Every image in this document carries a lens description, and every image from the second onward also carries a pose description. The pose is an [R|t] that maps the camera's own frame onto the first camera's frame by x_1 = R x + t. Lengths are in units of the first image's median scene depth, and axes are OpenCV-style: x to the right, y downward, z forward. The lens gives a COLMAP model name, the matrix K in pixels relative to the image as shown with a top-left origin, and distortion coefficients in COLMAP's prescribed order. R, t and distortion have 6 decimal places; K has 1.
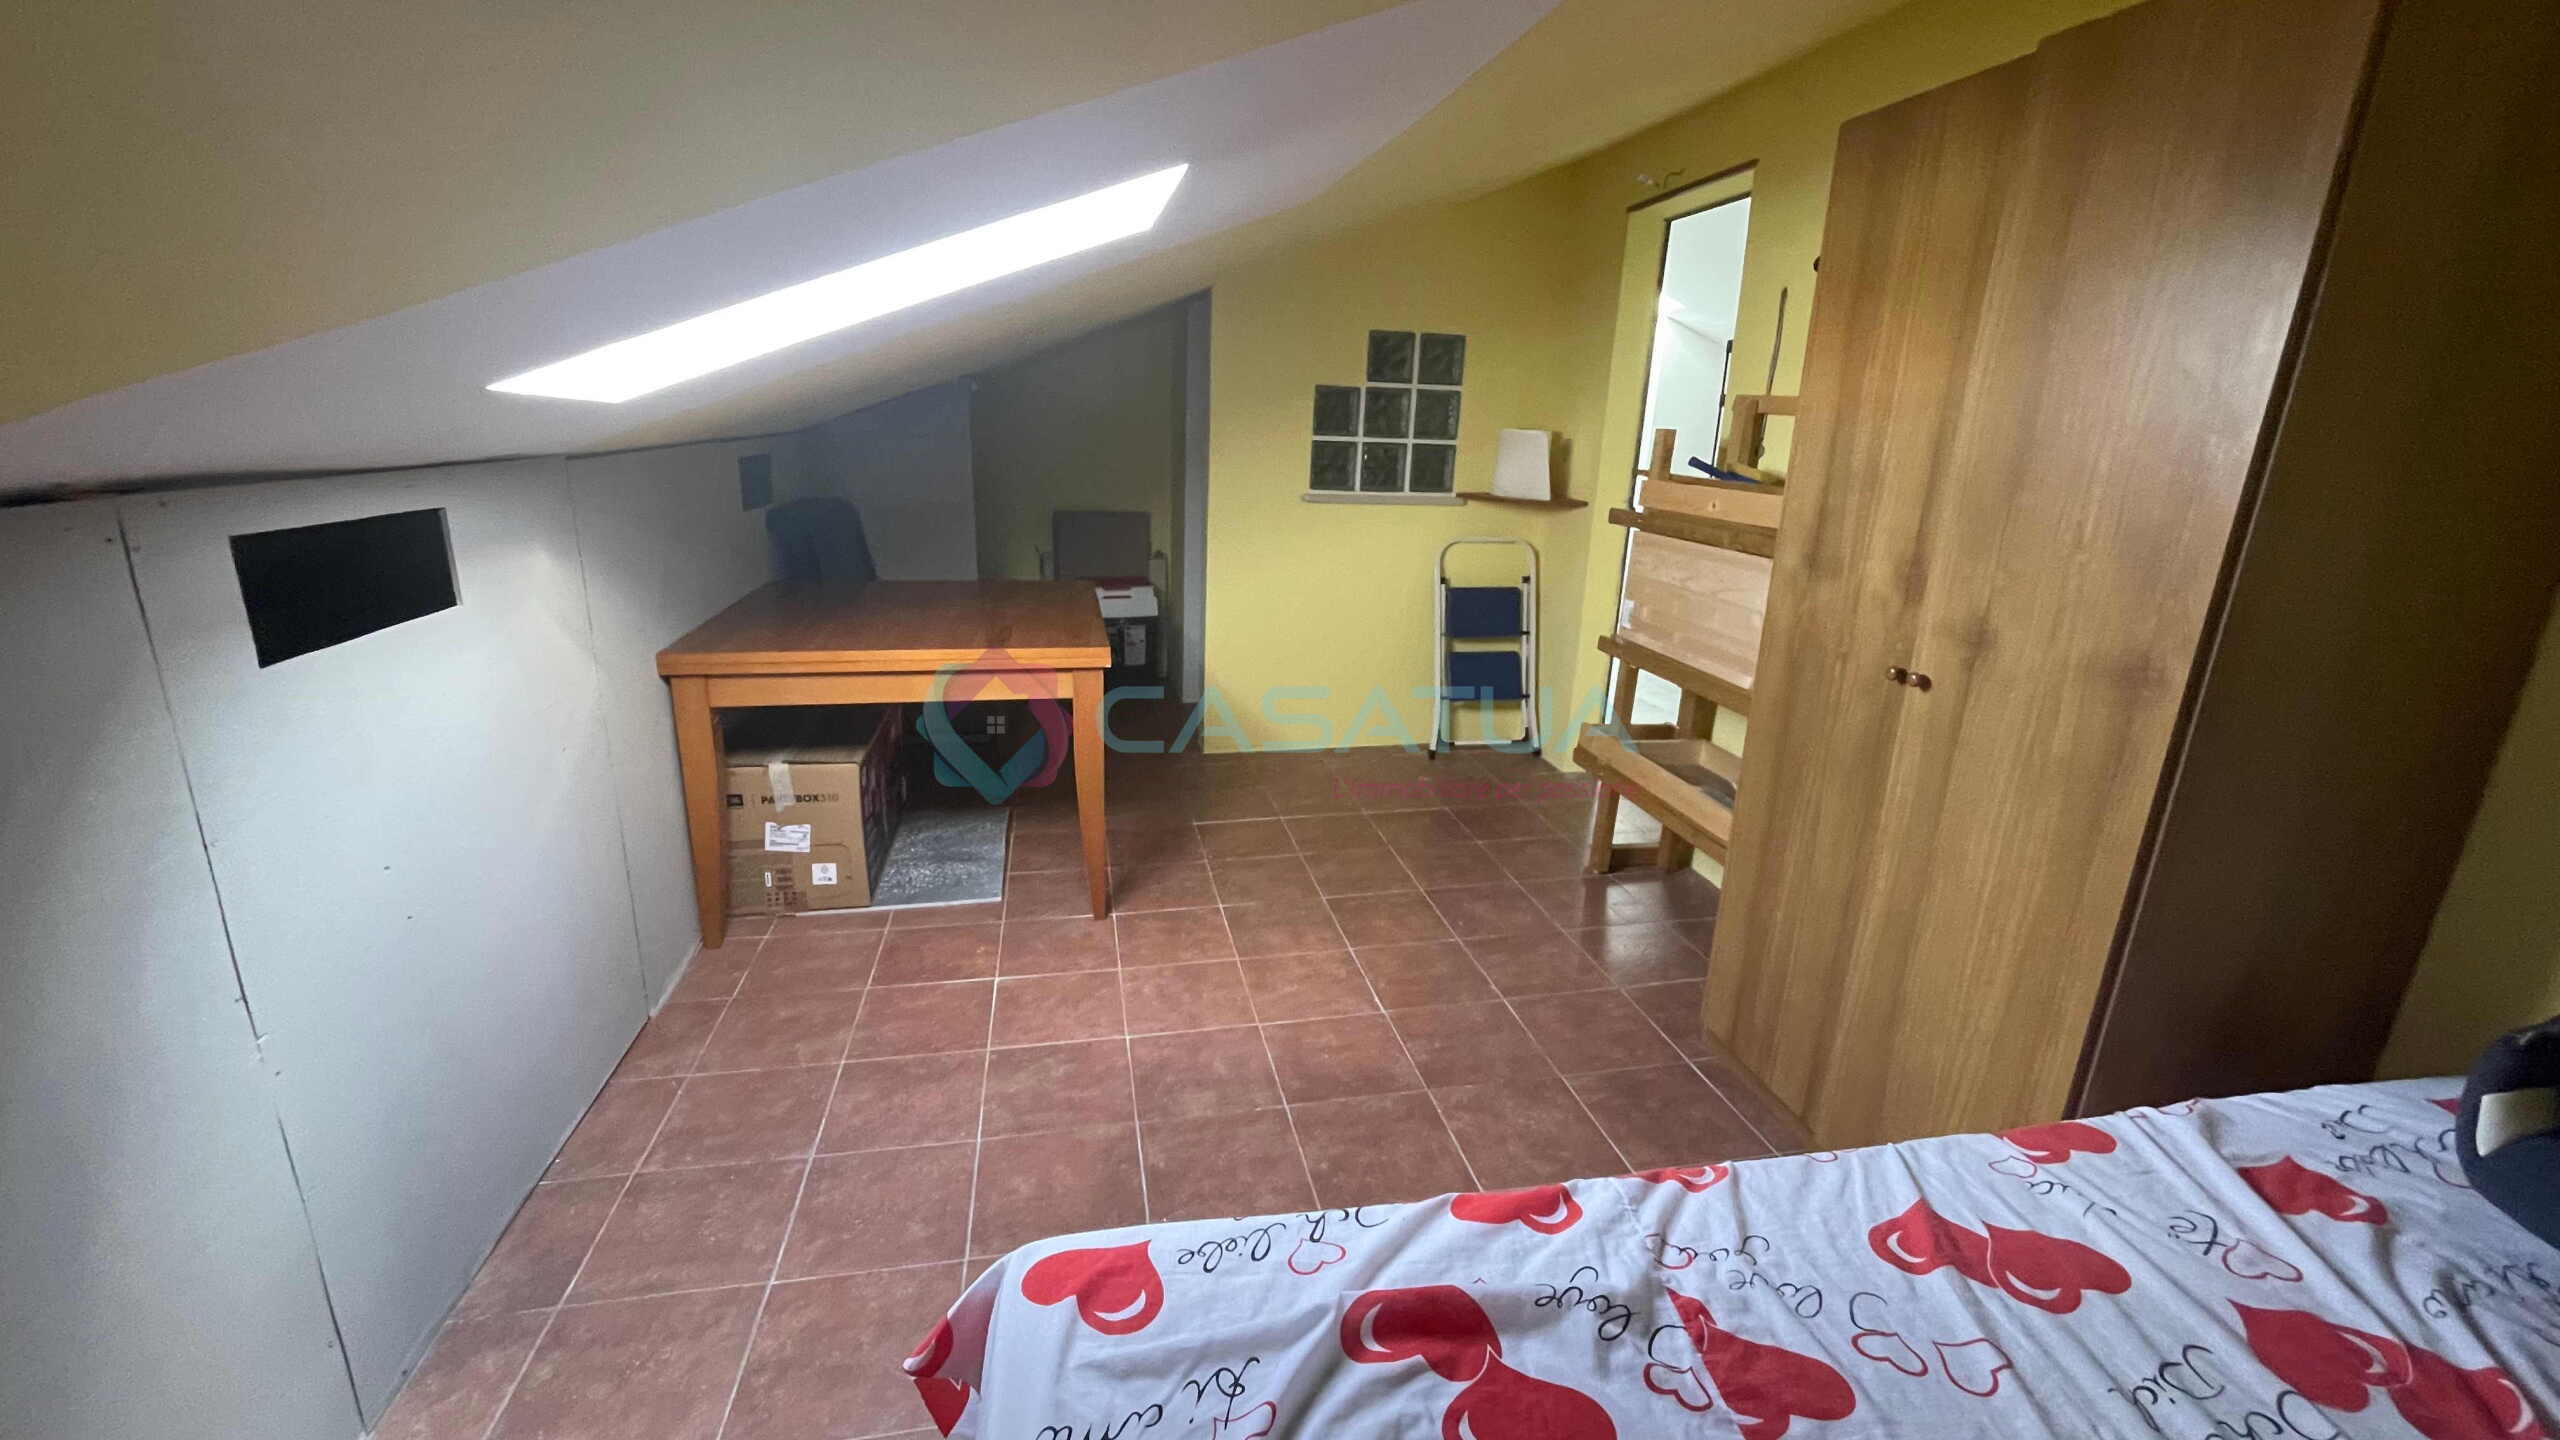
lens RADIAL K [[1030.4, 0, 1279.2], [0, 1030.4, 701.7], [0, 0, 1]] dist [0.001705, -0.000193]
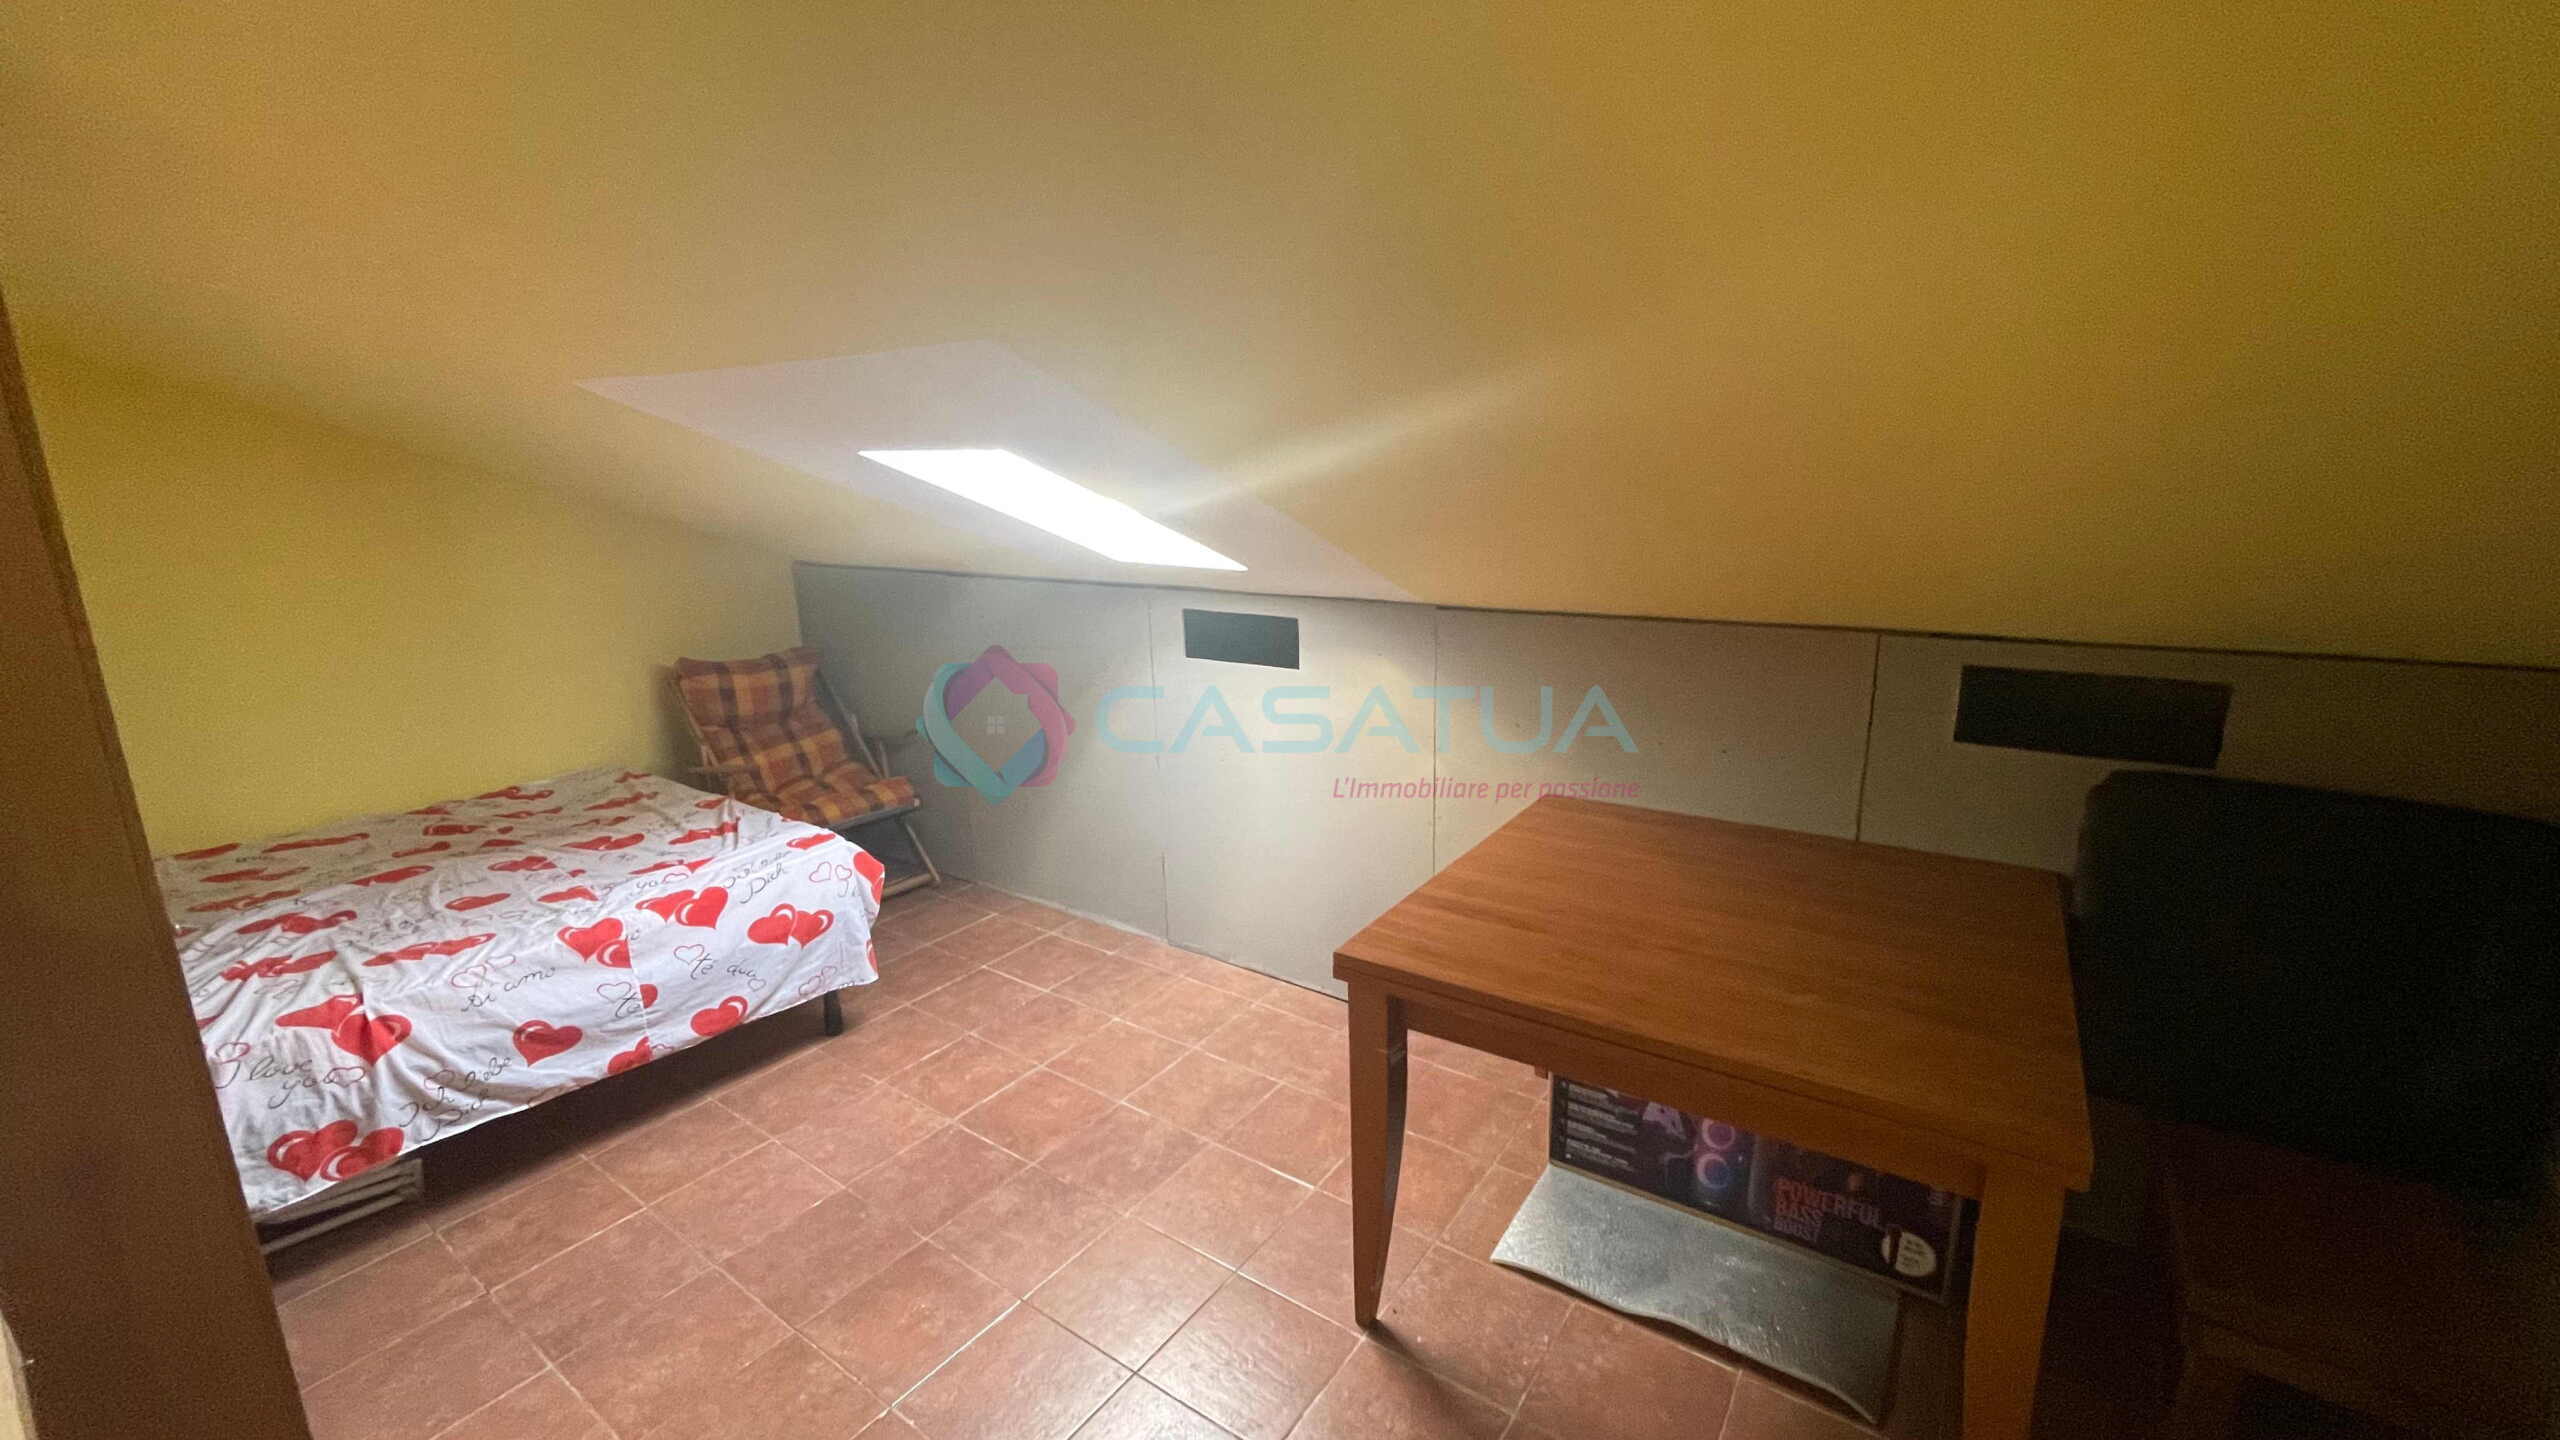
lens RADIAL K [[1030.4, 0, 1260.6], [0, 1030.4, 711.1], [0, 0, 1]] dist [0.001705, -0.000193]
pose [[-0.728143, 0.144178, -0.670089, 0.202149], [-0.182838, 0.901346, 0.392614, -0.298679], [0.660589, 0.408397, -0.629948, 0.869644]]
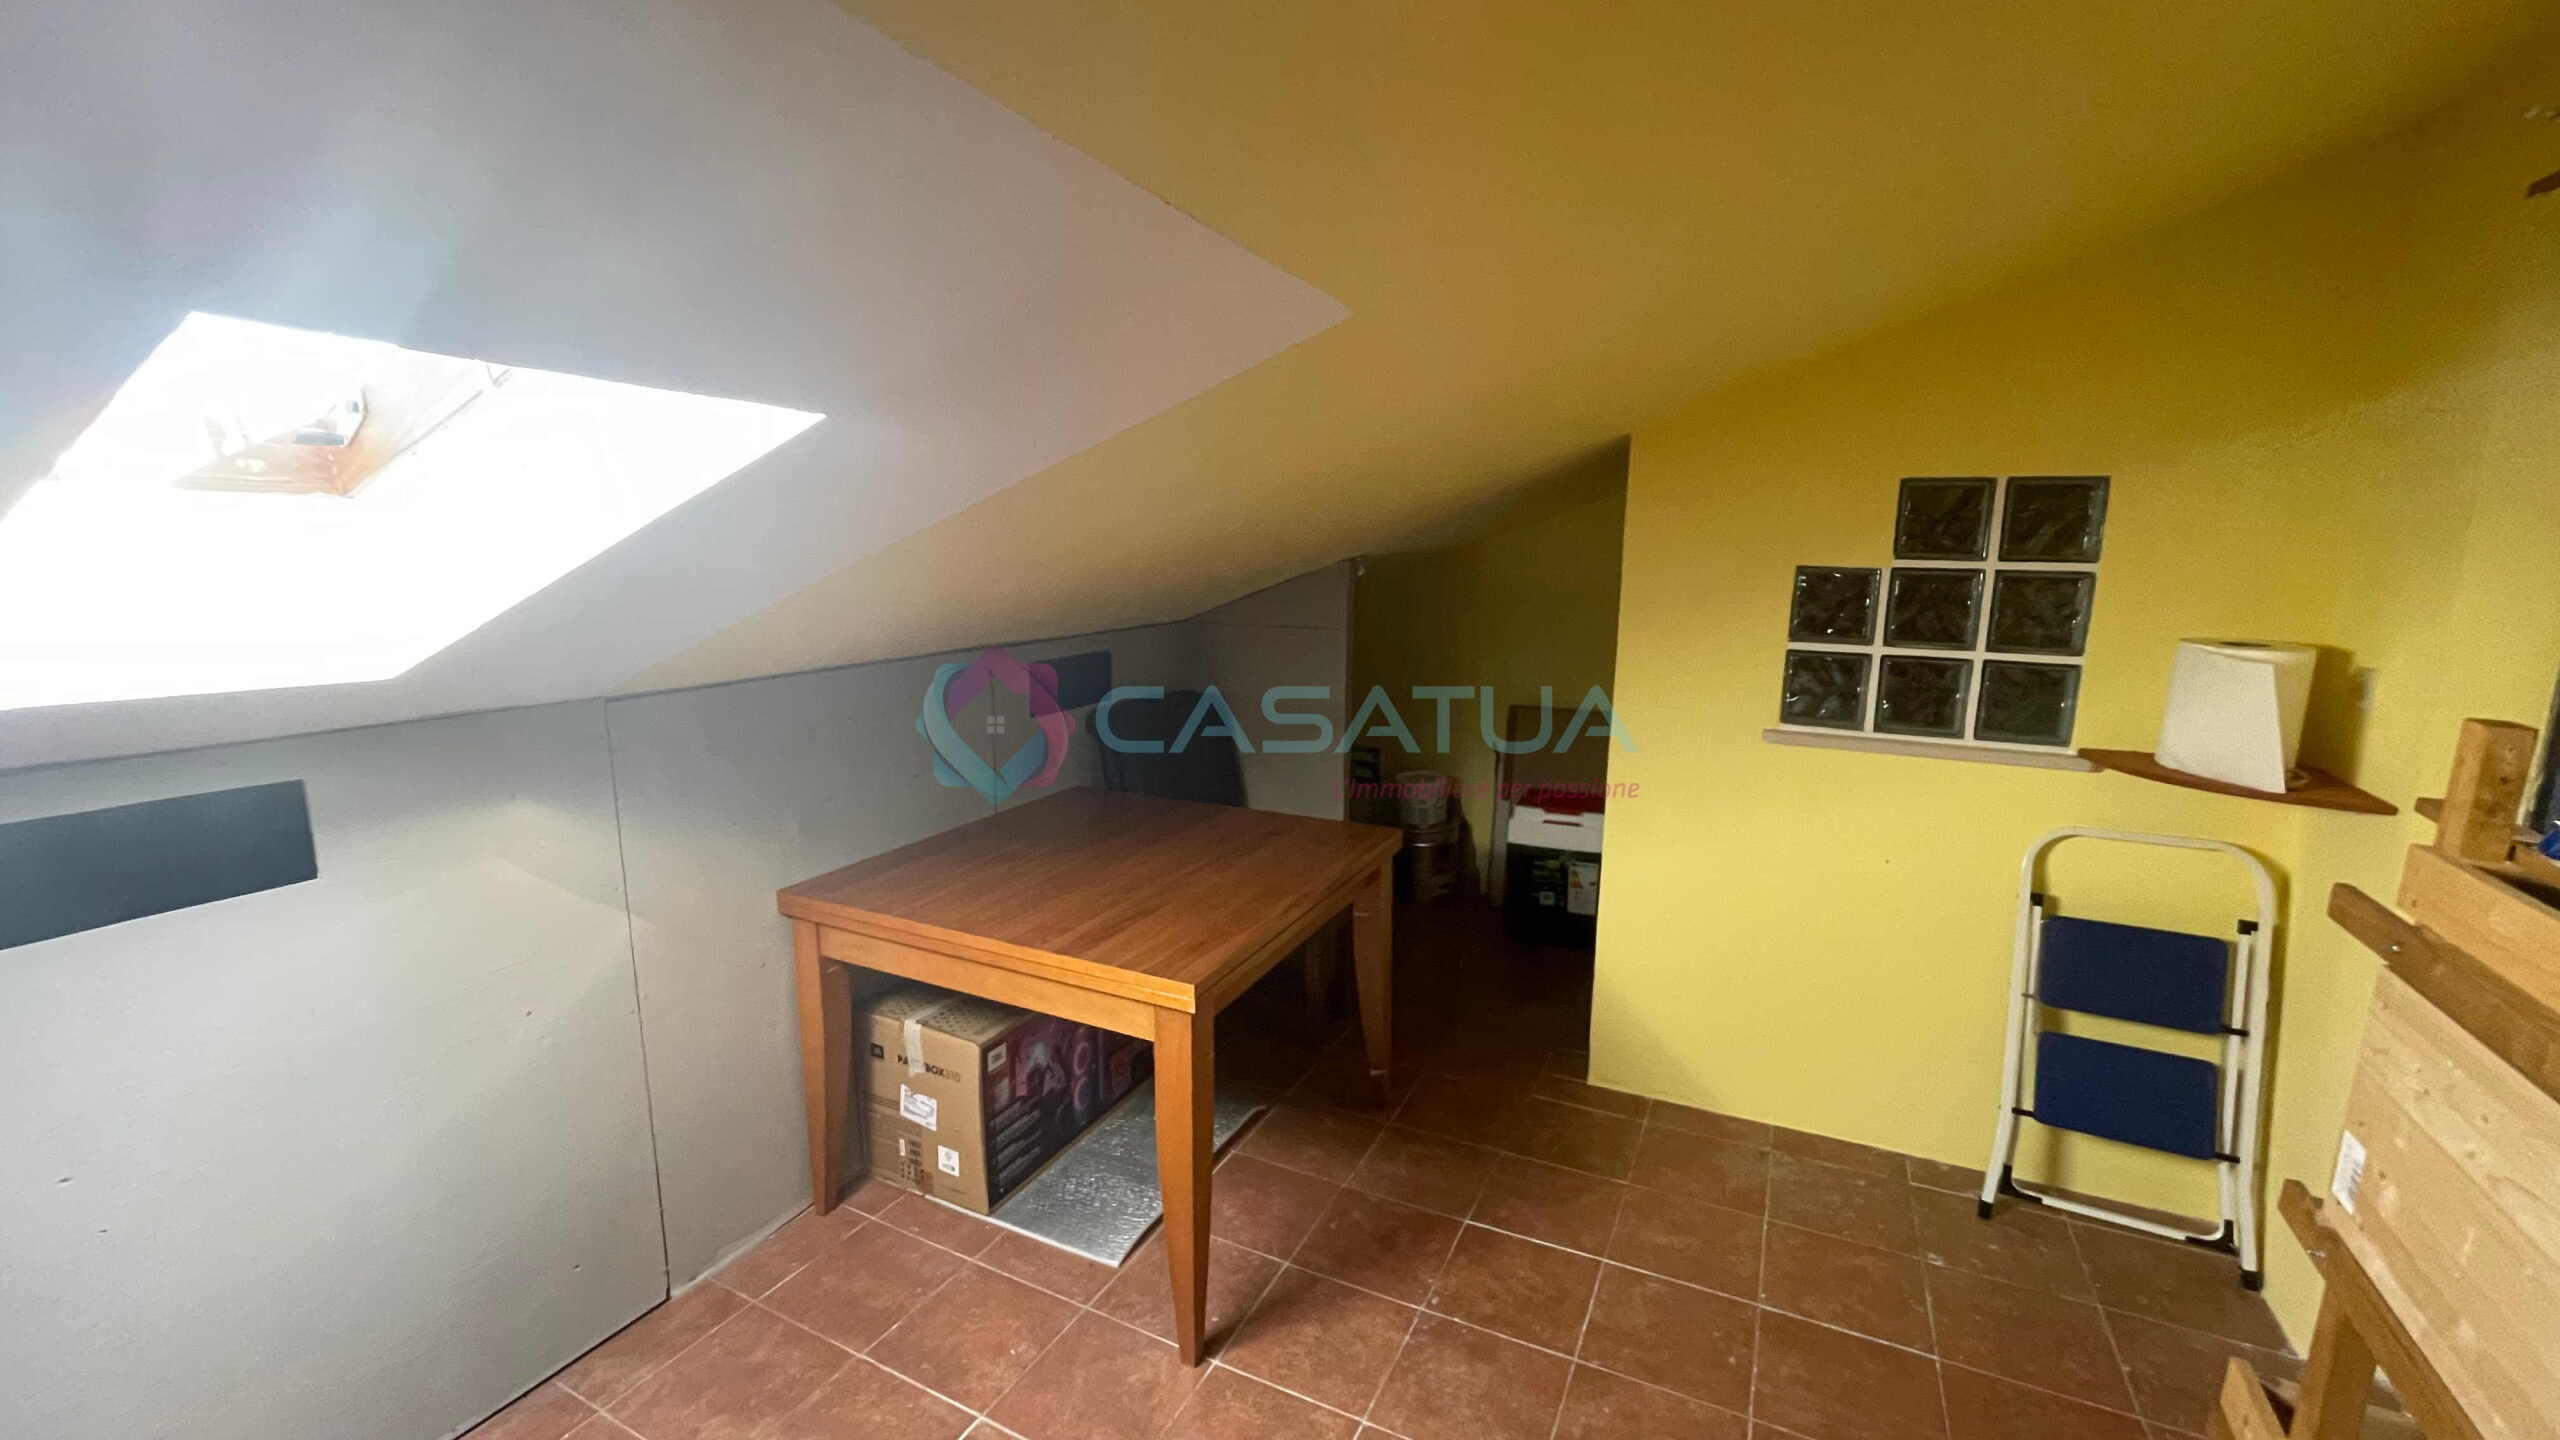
lens RADIAL K [[1030.4, 0, 1283.6], [0, 1030.4, 707.0], [0, 0, 1]] dist [0.001705, -0.000193]
pose [[0.780257, 0.075347, -0.620904, 0.188713], [-0.149263, 0.986466, -0.067864, -0.128183], [0.607388, 0.145629, 0.780943, 0.314763]]
